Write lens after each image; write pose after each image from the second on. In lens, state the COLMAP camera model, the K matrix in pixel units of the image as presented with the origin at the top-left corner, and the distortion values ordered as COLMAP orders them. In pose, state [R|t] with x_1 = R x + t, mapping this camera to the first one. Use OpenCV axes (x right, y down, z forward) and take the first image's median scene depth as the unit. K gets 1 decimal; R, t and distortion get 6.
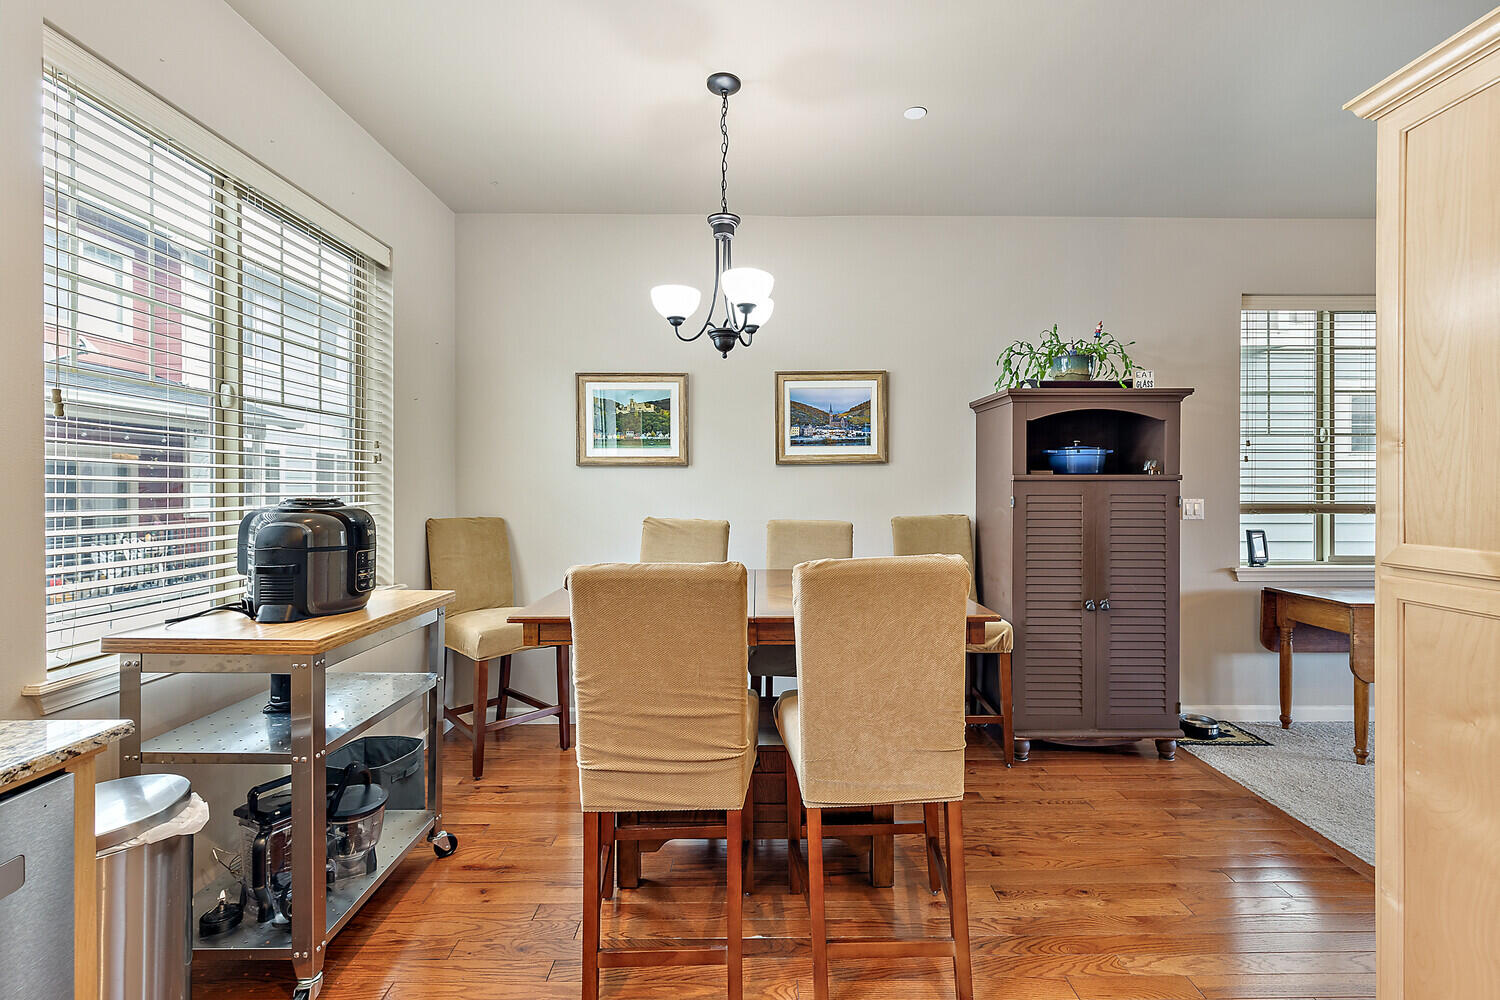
lens RADIAL K [[686.9, 0, 771.9], [0, 686.9, 492.4], [0, 0, 1]] dist [0.000760, 0.000174]
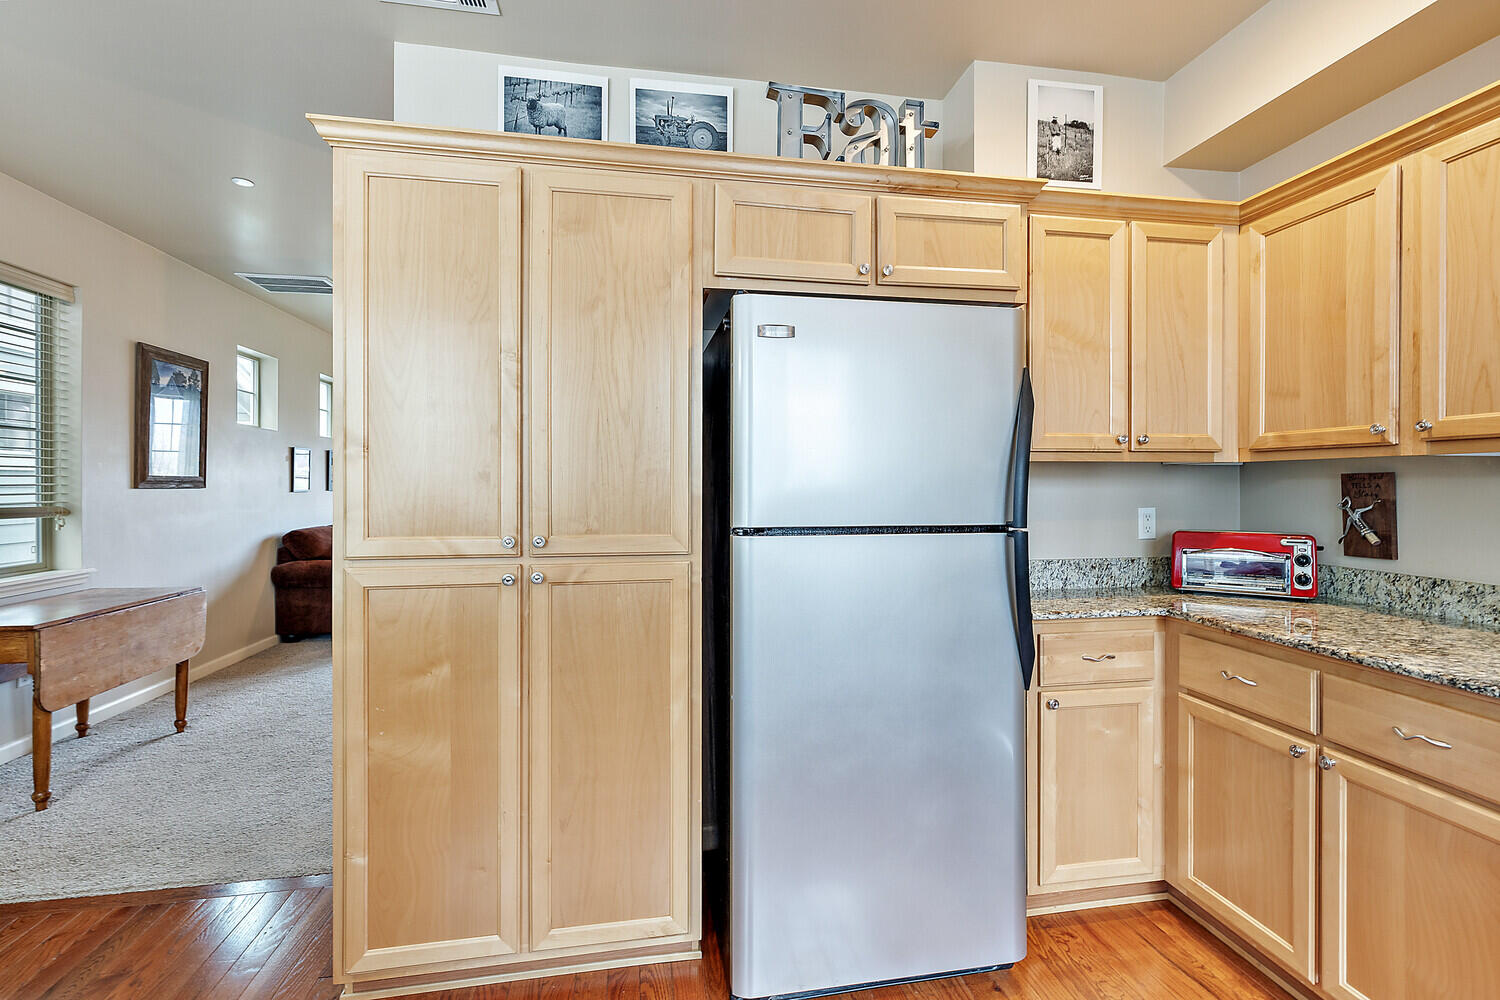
lens RADIAL K [[685.7, 0, 756.2], [0, 685.7, 488.4], [0, 0, 1]] dist [0.009208, -0.001105]
pose [[-0.161526, -0.002035, 0.986866, -0.229674], [0.008895, 0.999954, 0.003517, -0.003696], [-0.986828, 0.009346, -0.161500, 0.409566]]
